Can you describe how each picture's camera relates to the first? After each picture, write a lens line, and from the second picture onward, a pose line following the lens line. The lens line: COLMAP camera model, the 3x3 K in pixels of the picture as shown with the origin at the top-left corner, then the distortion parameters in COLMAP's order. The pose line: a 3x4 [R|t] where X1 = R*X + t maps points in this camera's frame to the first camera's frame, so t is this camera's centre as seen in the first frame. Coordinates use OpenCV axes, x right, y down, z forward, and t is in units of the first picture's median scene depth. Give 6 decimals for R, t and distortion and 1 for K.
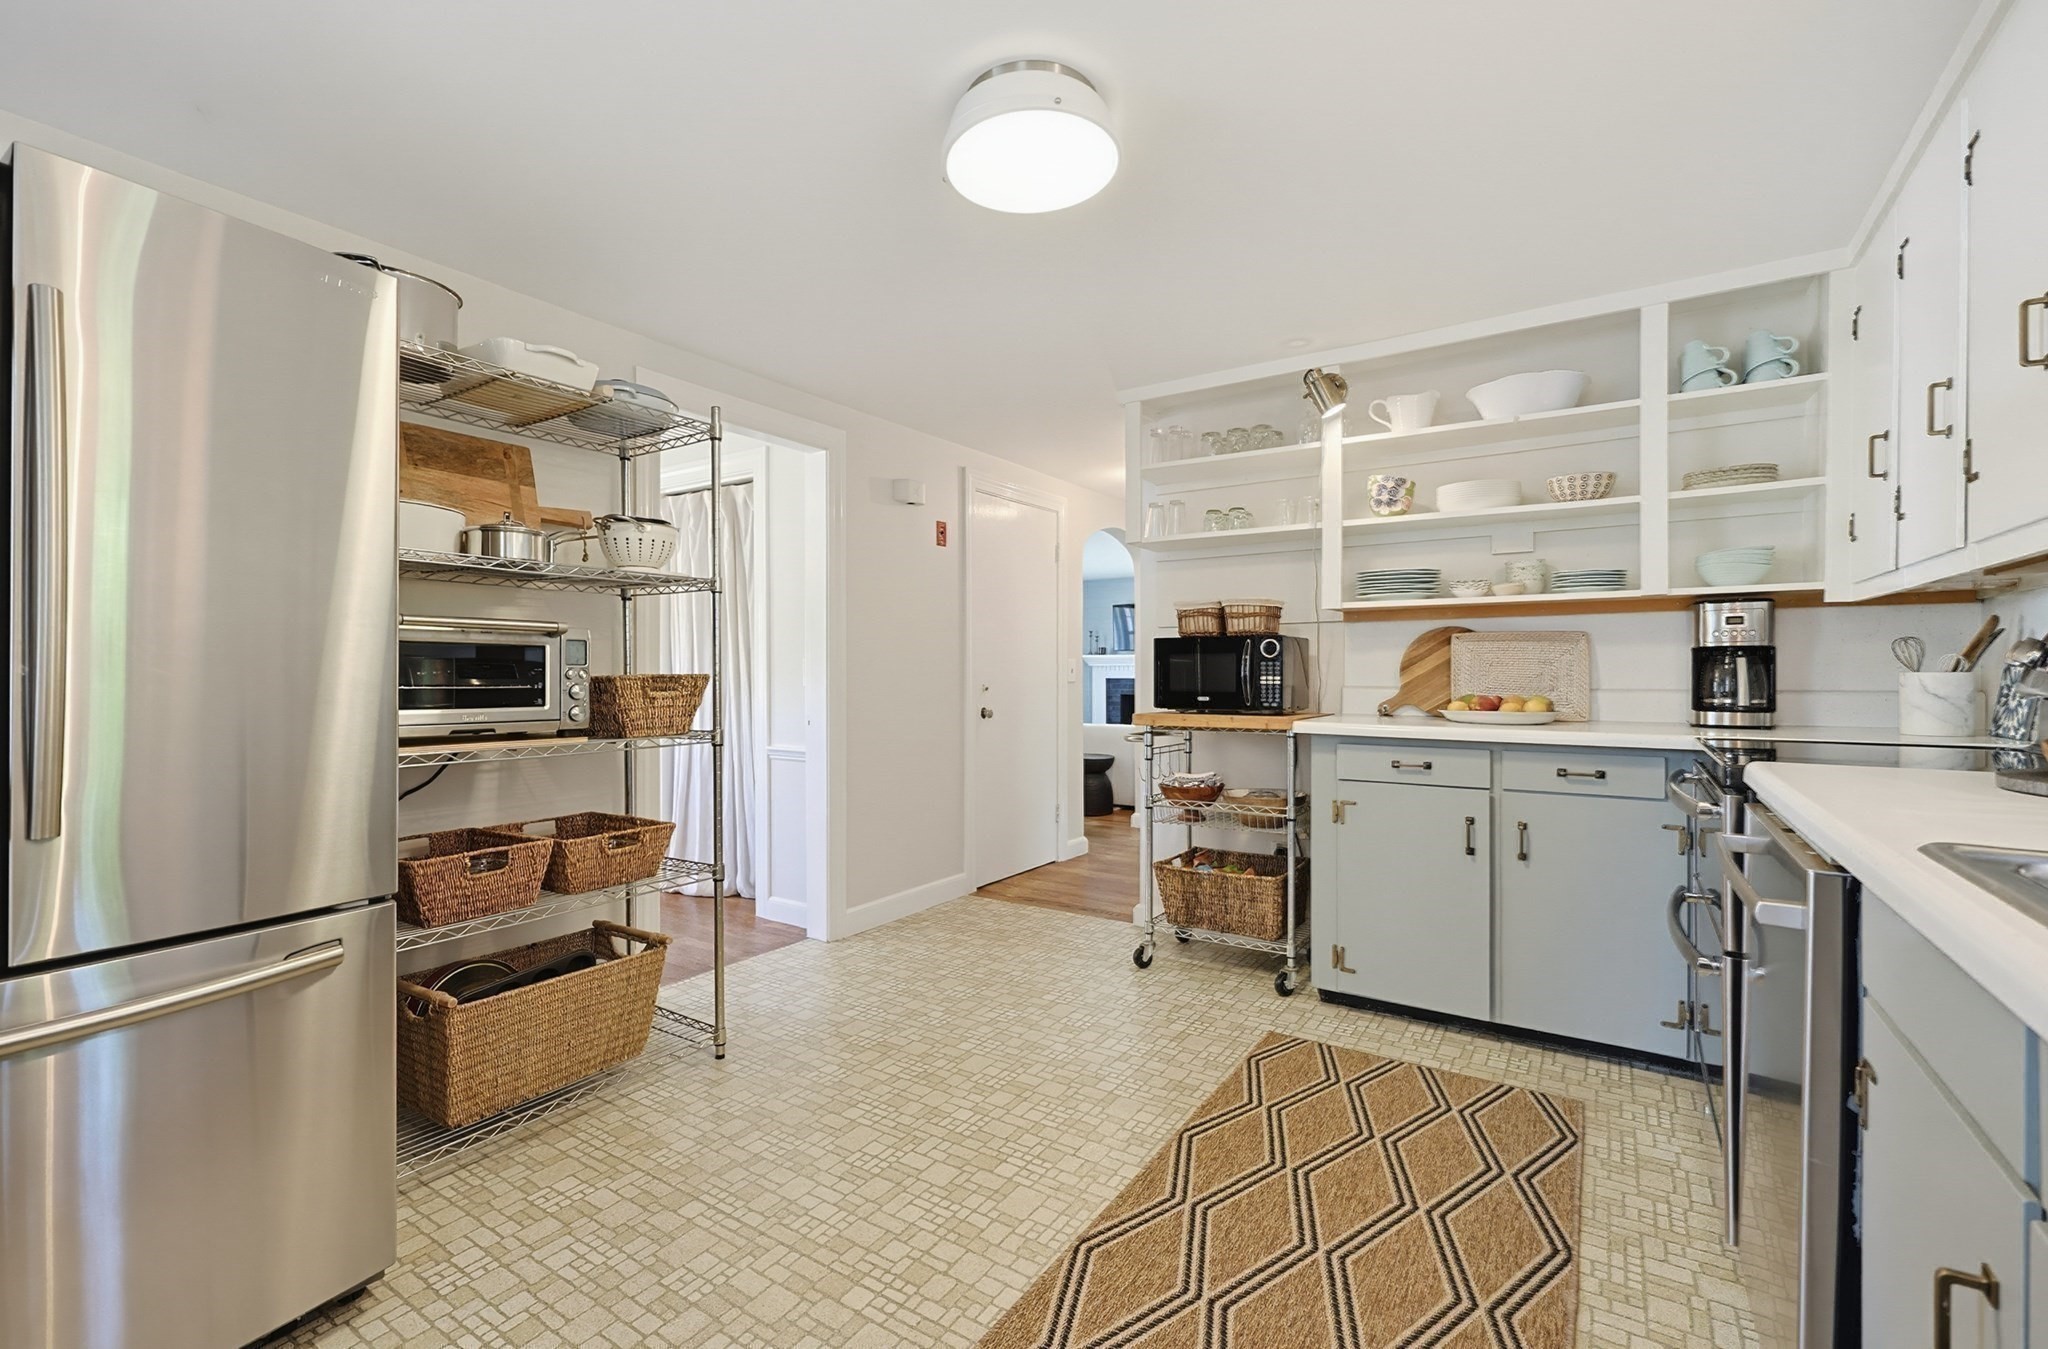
lens RADIAL K [[875.7, 0, 1041.2], [0, 875.7, 671.8], [0, 0, 1]] dist [-0.000718, 0.000017]
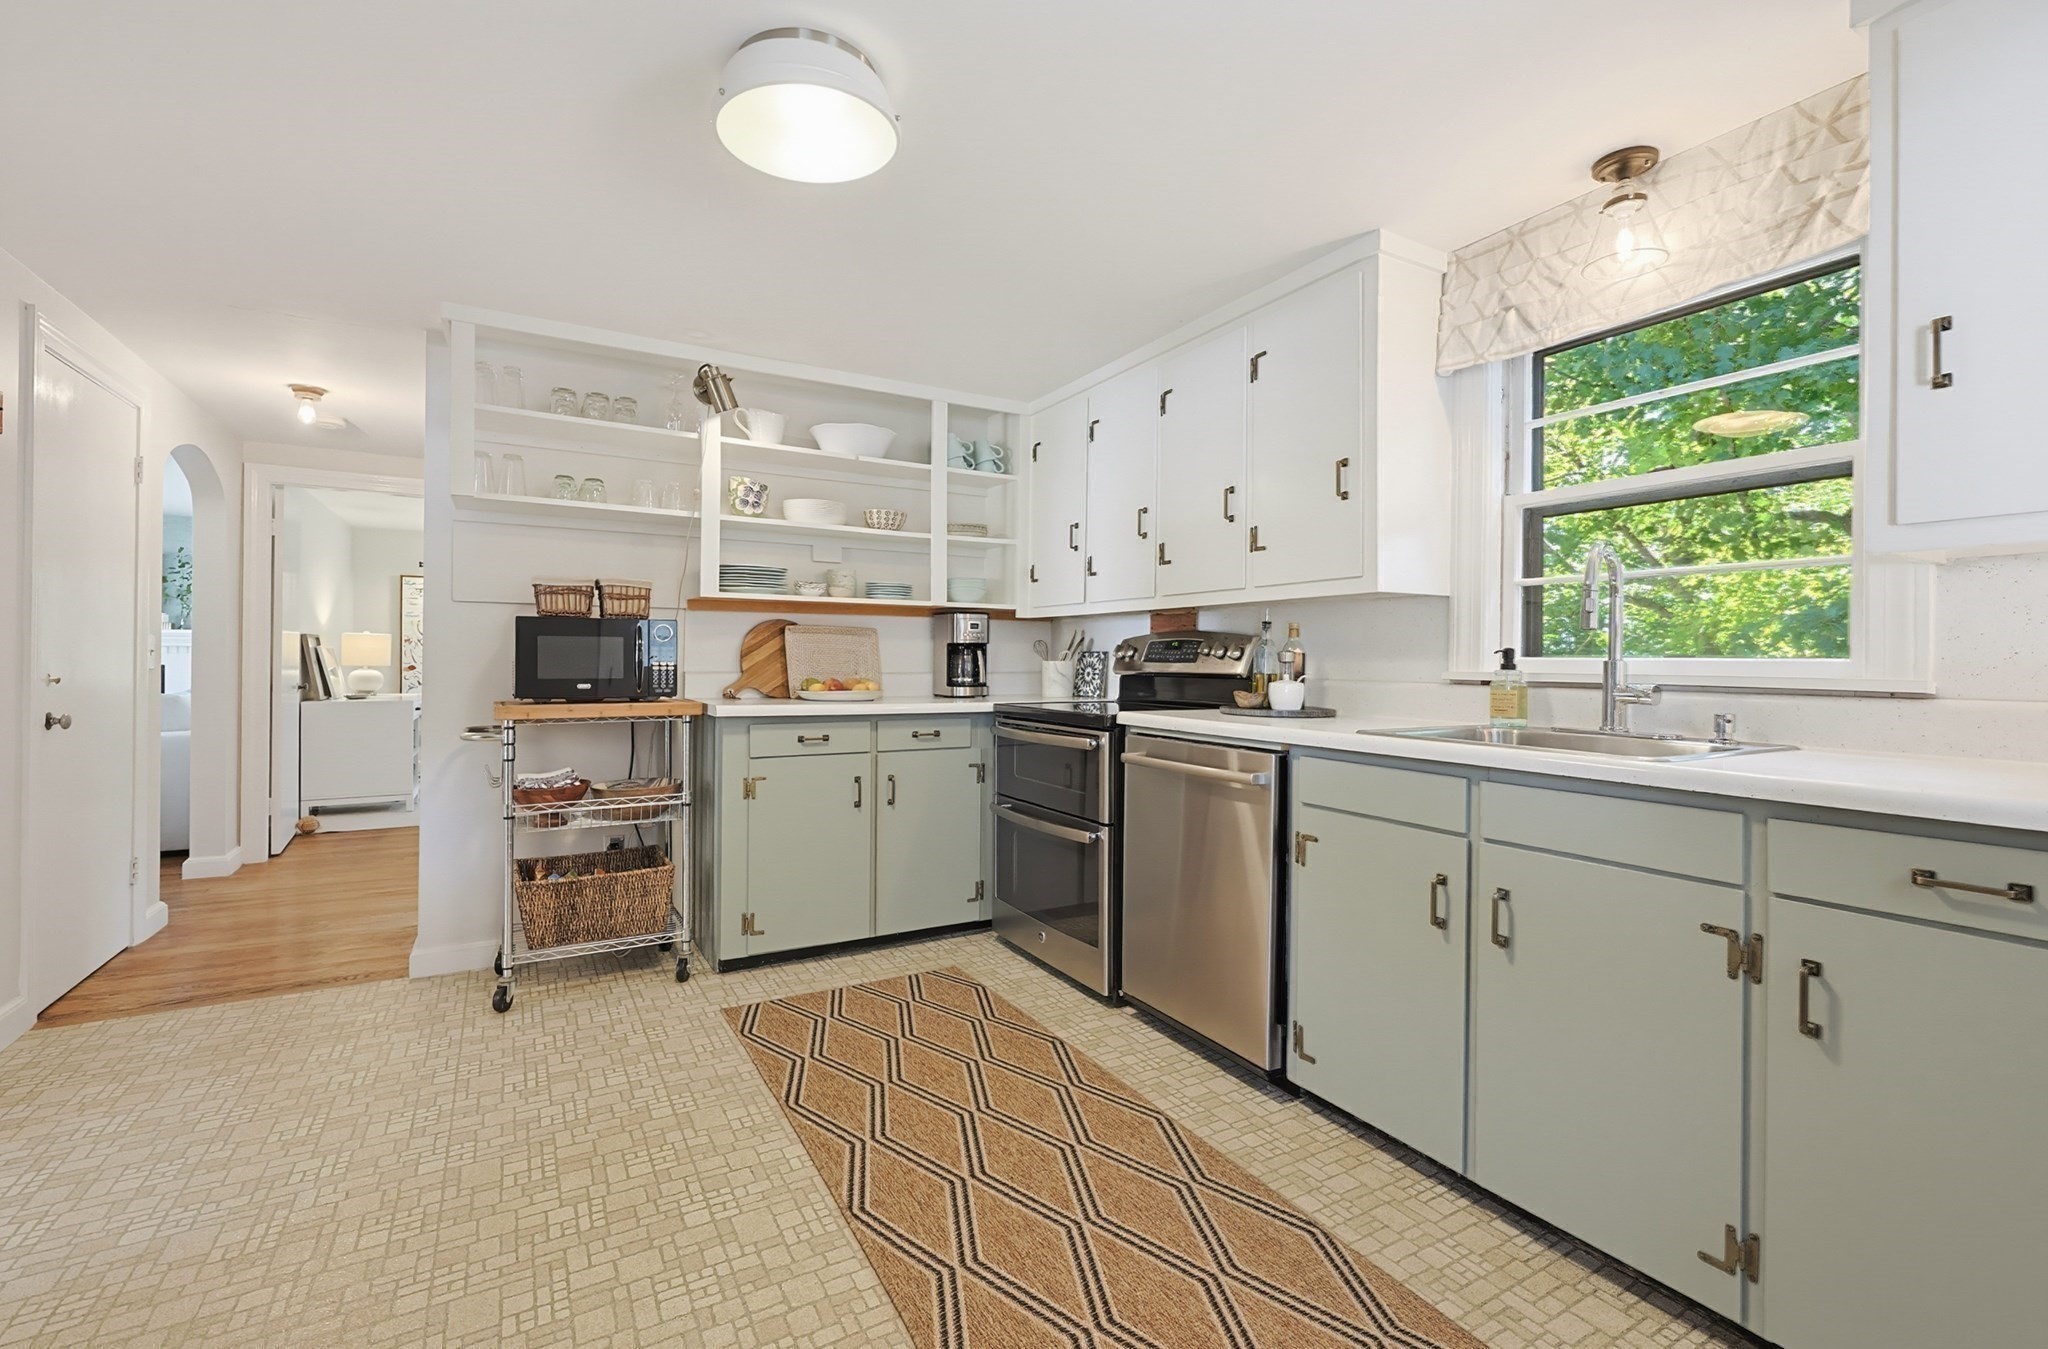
lens RADIAL K [[881.4, 0, 1023.2], [0, 881.4, 661.3], [0, 0, 1]] dist [-0.001096, 0.000036]
pose [[0.456317, 0.005775, 0.889799, -0.470955], [-0.007166, 0.999970, -0.002815, 0.005027], [-0.889789, -0.005092, 0.456345, 0.209715]]
